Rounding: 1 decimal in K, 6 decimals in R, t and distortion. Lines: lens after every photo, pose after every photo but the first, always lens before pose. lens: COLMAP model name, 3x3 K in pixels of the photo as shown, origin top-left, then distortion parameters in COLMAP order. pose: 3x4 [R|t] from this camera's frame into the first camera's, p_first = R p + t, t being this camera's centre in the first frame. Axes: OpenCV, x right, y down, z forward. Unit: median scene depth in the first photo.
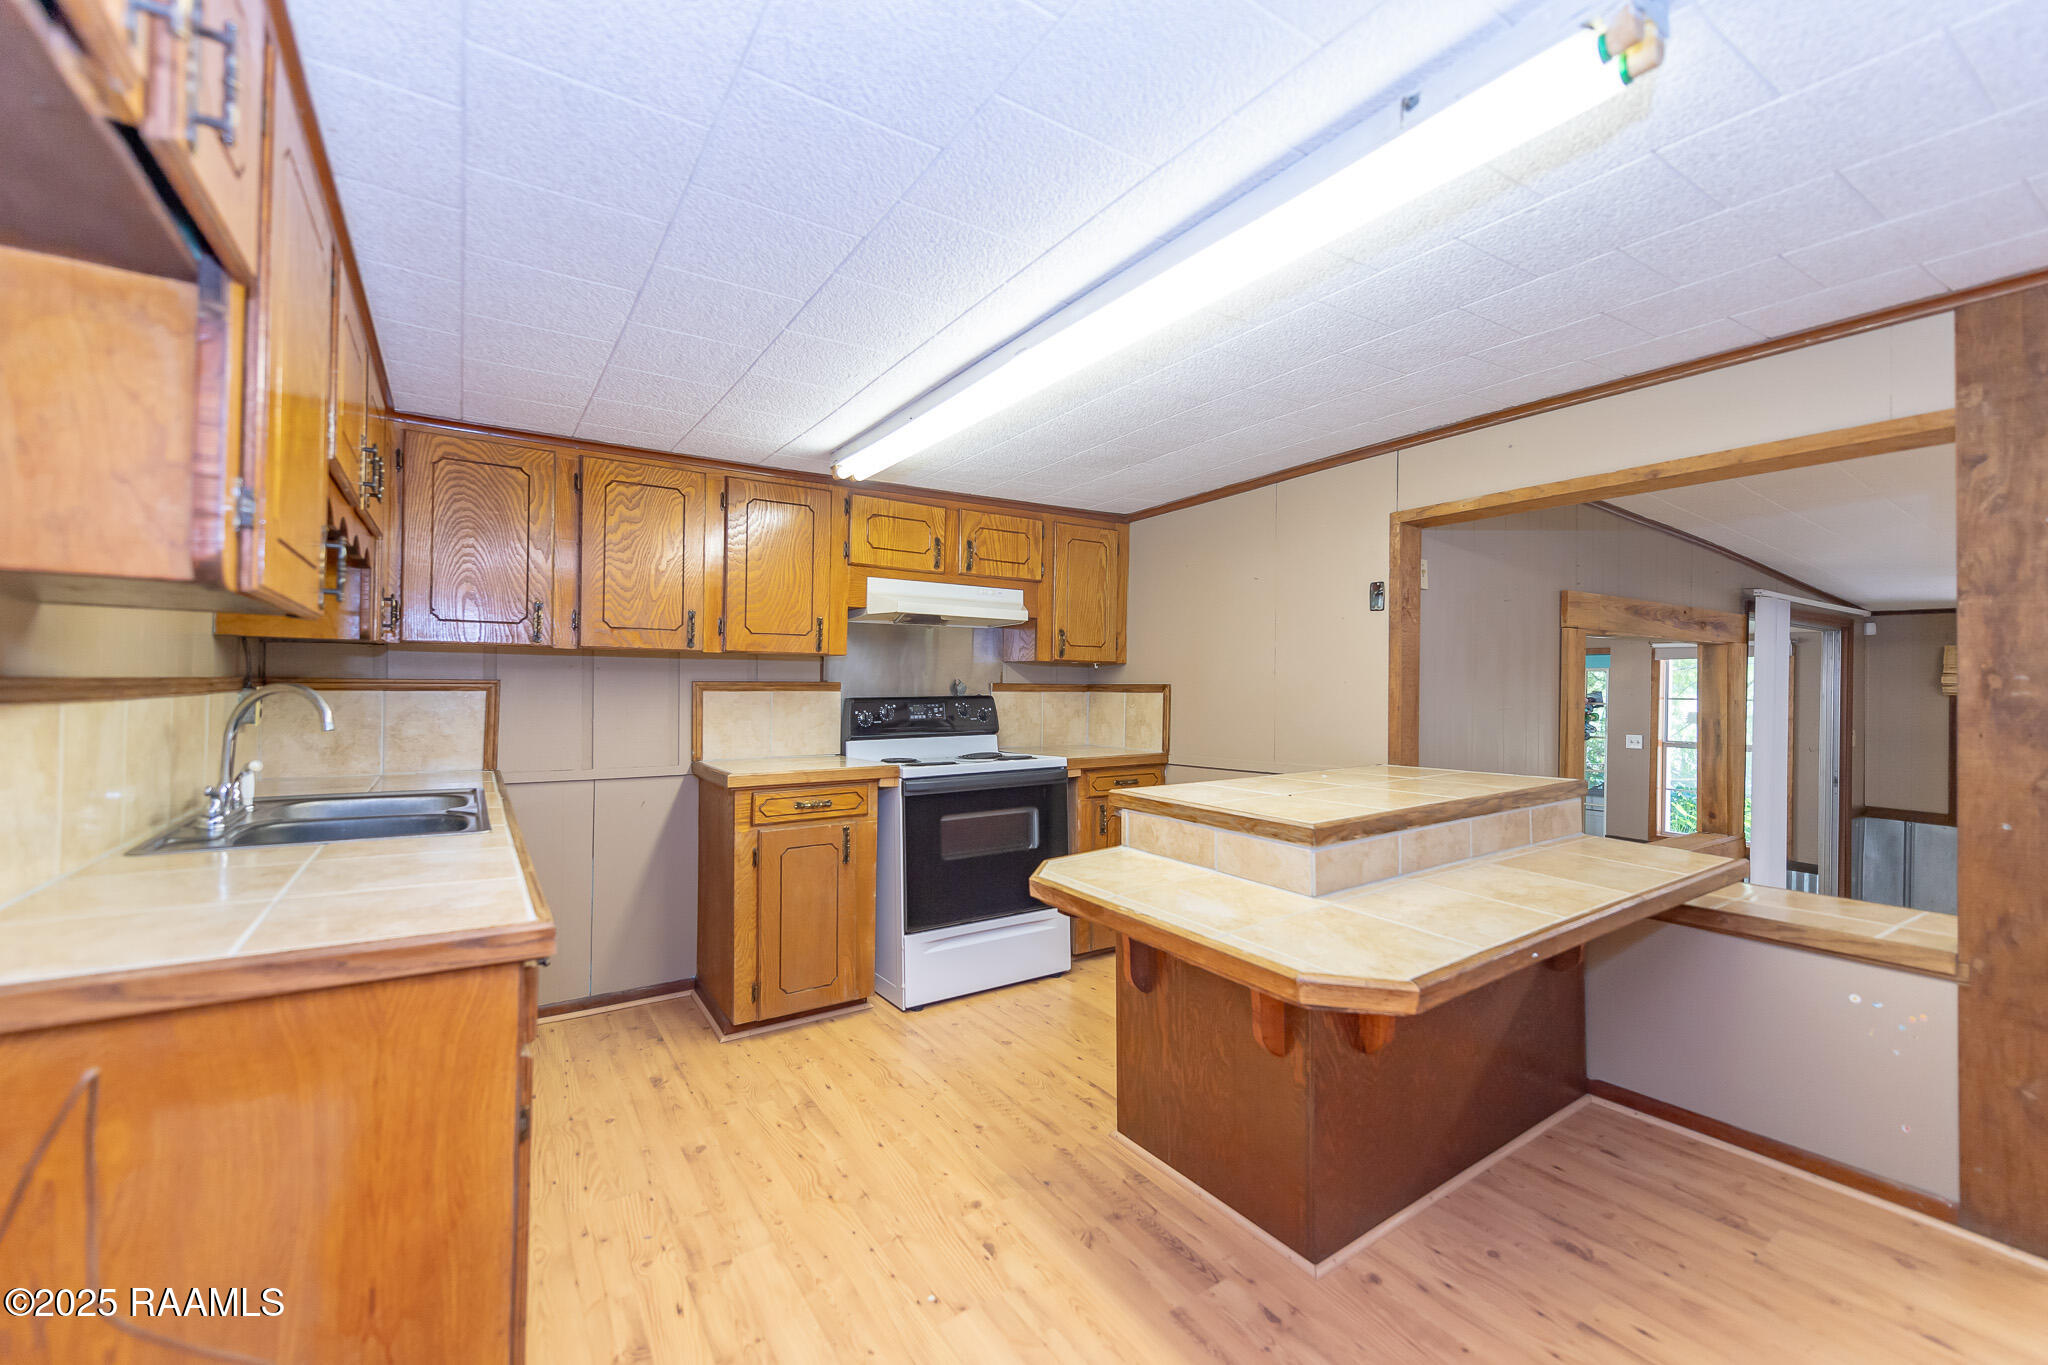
lens RADIAL K [[841.8, 0, 1029.4], [0, 841.8, 681.1], [0, 0, 1]] dist [0.013280, -0.000499]
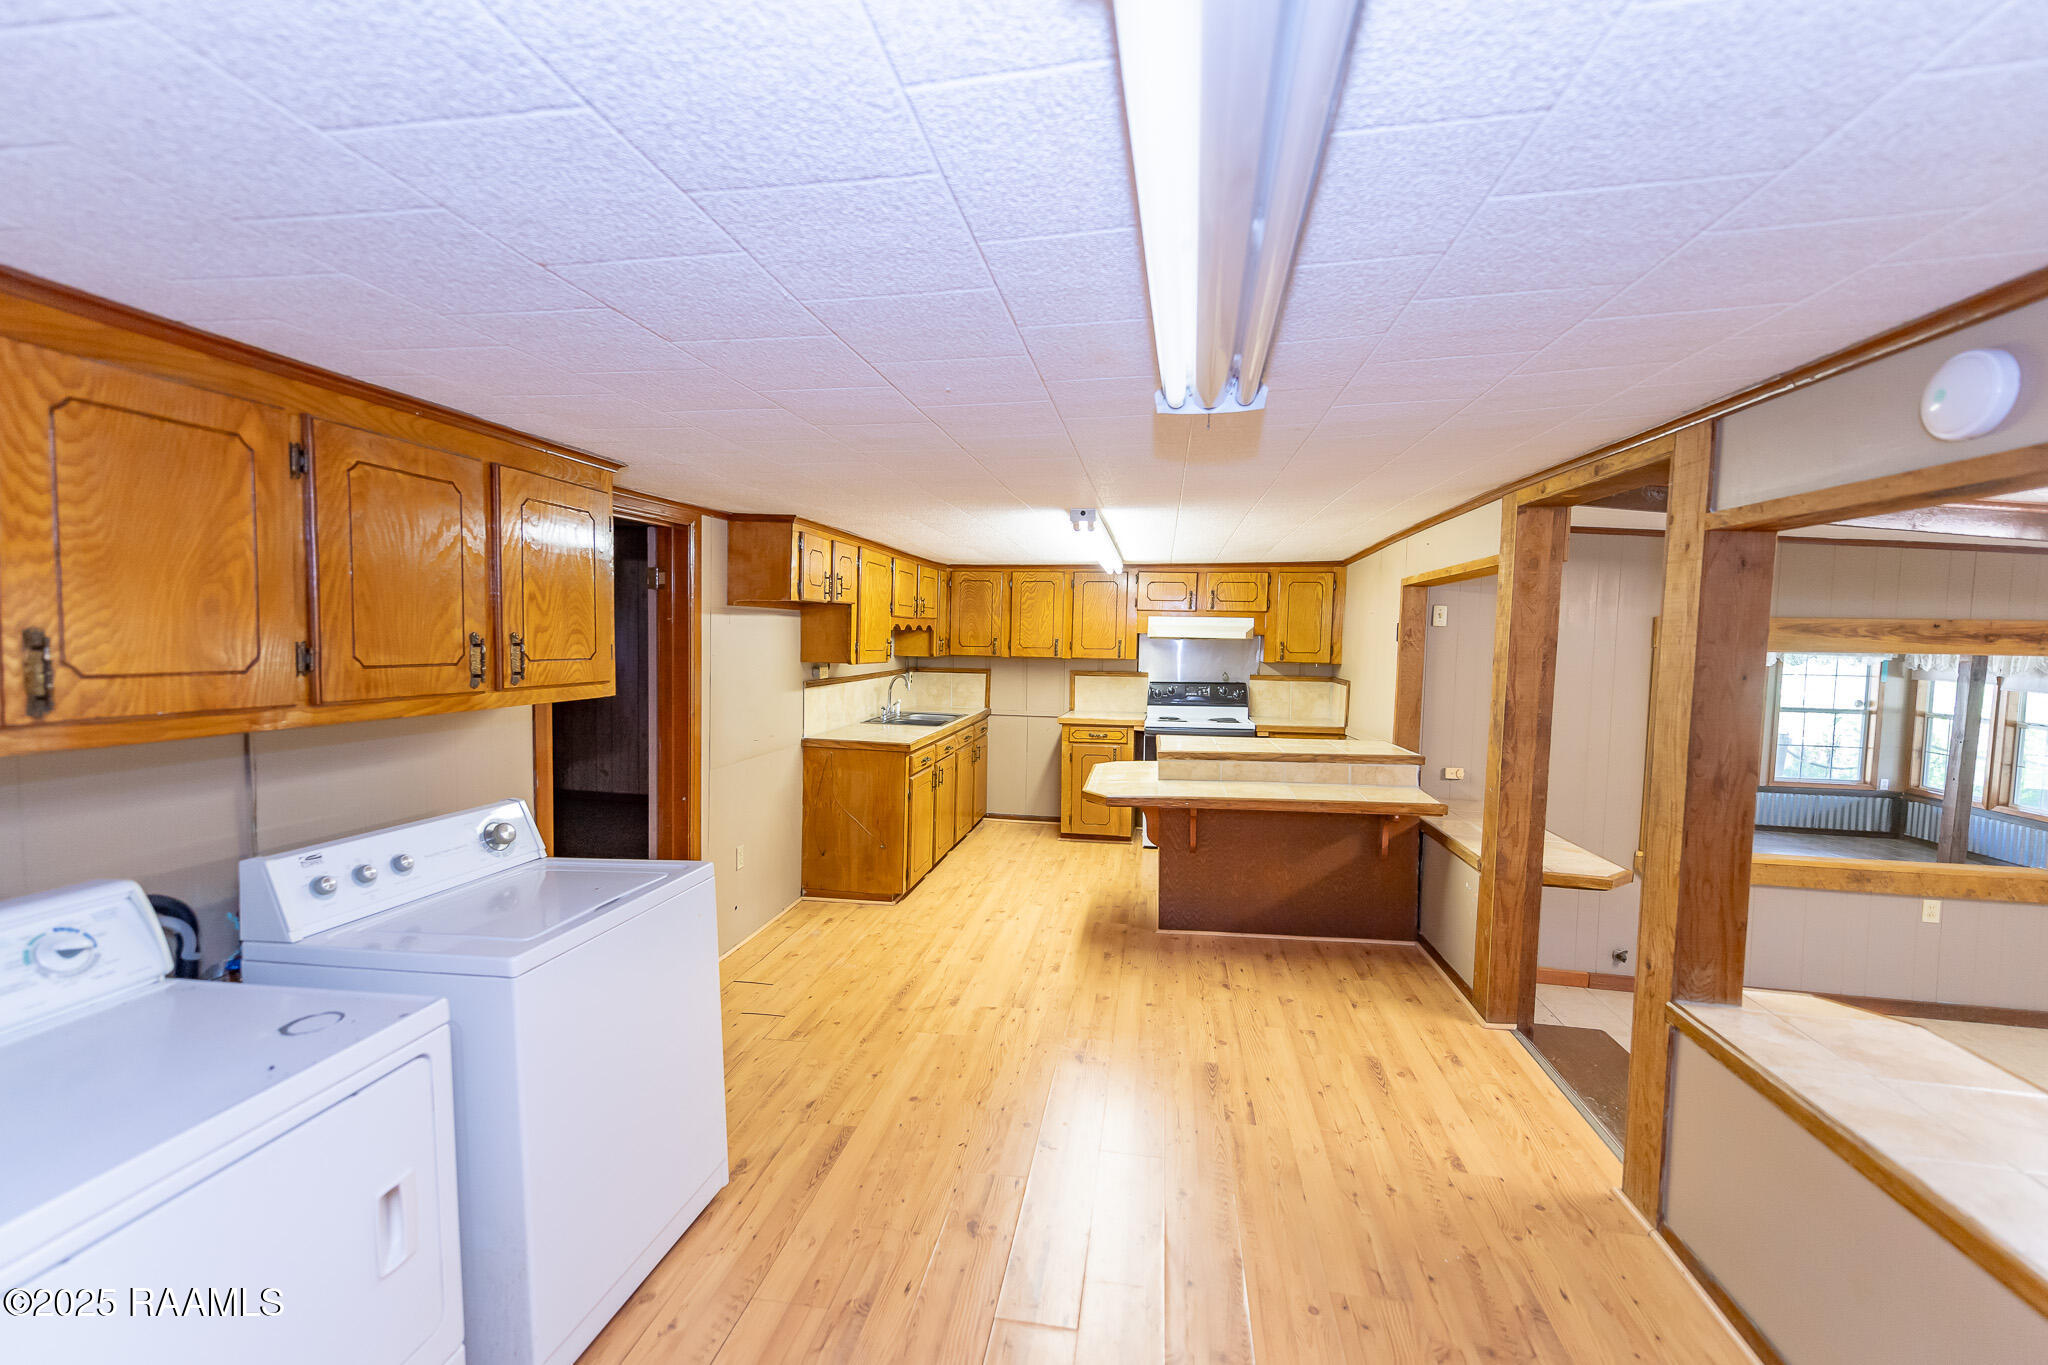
lens RADIAL K [[836.2, 0, 1015.9], [0, 836.2, 685.2], [0, 0, 1]] dist [0.022076, -0.006934]
pose [[0.724783, 0.045675, -0.687462, 0.986242], [-0.007462, 0.998262, 0.058457, -0.090865], [0.688937, -0.037239, 0.723864, -0.597247]]
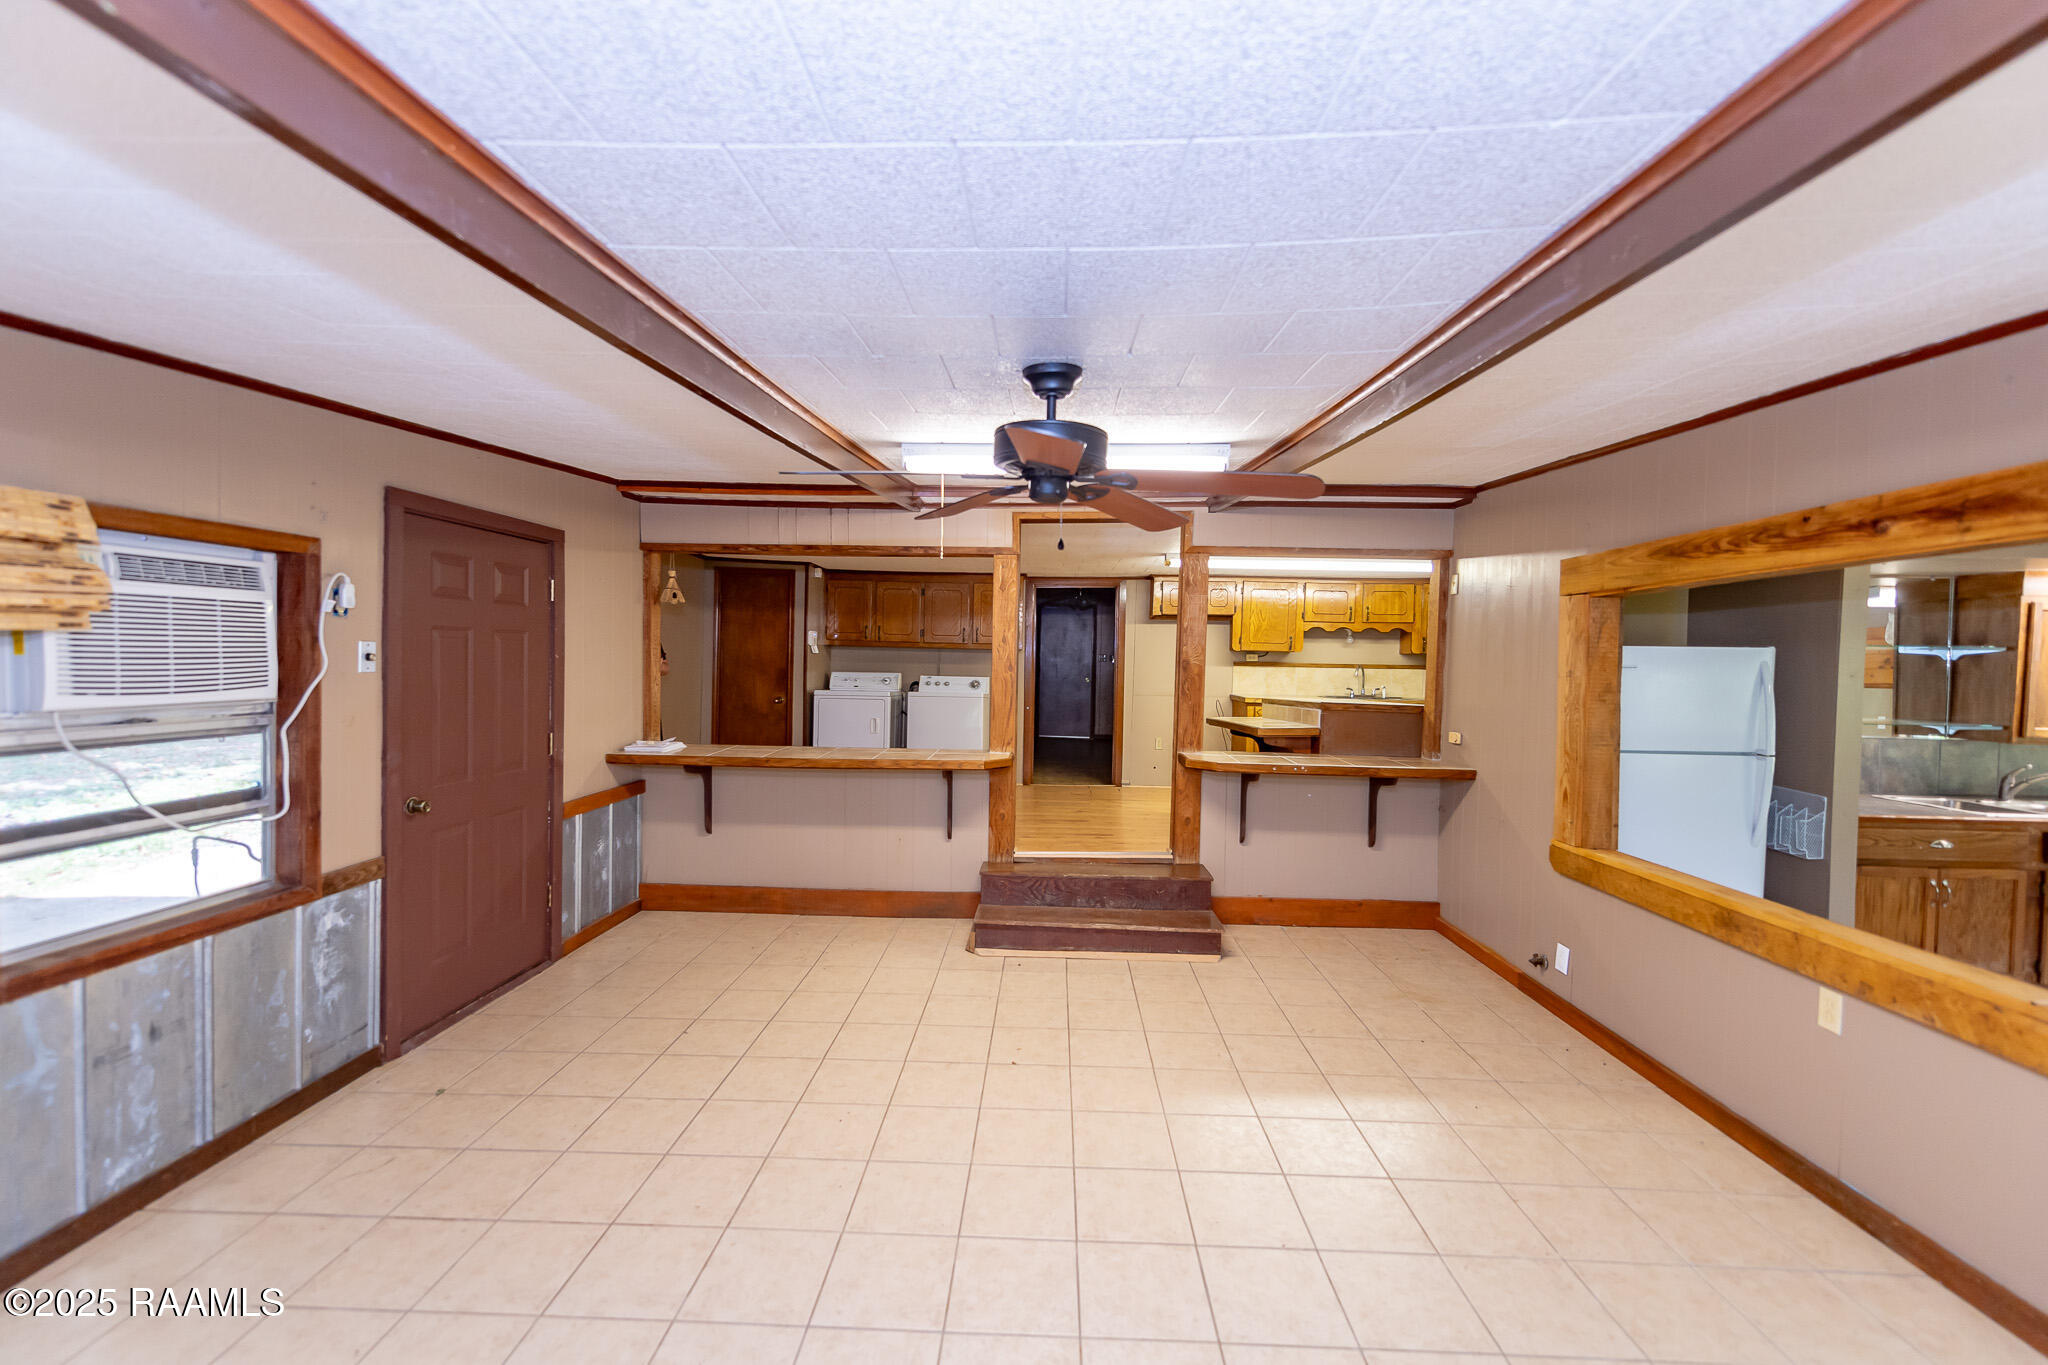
lens RADIAL K [[836.2, 0, 1015.9], [0, 836.2, 685.2], [0, 0, 1]] dist [0.022076, -0.006934]
pose [[-0.584598, 0.000674, -0.811323, 2.254041], [-0.020226, 0.999677, 0.015405, 0.049490], [0.811071, 0.025416, -0.584395, 1.307719]]
